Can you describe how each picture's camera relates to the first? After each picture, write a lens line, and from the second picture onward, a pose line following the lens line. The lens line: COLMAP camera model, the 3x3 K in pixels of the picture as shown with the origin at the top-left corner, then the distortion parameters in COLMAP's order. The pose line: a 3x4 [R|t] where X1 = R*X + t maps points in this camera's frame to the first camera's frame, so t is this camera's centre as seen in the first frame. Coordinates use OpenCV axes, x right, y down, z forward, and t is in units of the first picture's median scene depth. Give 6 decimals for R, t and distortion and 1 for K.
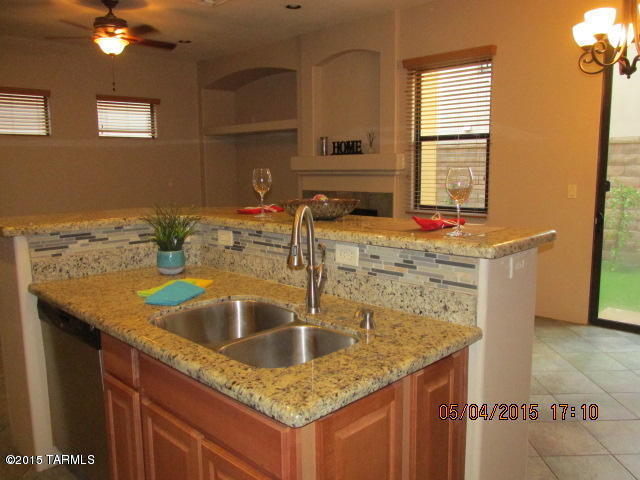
lens RADIAL K [[526.7, 0, 320.0], [0, 526.7, 240.0], [0, 0, 1]] dist [-0.040793, 0.002248]
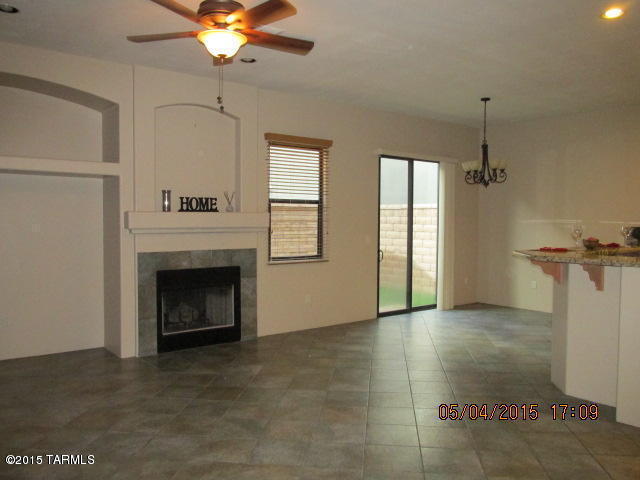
lens RADIAL K [[526.7, 0, 320.0], [0, 526.7, 240.0], [0, 0, 1]] dist [-0.040793, 0.002248]
pose [[0.142167, -0.022234, 0.989593, -0.886677], [0.140164, 0.990126, 0.002110, -0.086523], [-0.979869, 0.138406, 0.143879, 0.682900]]
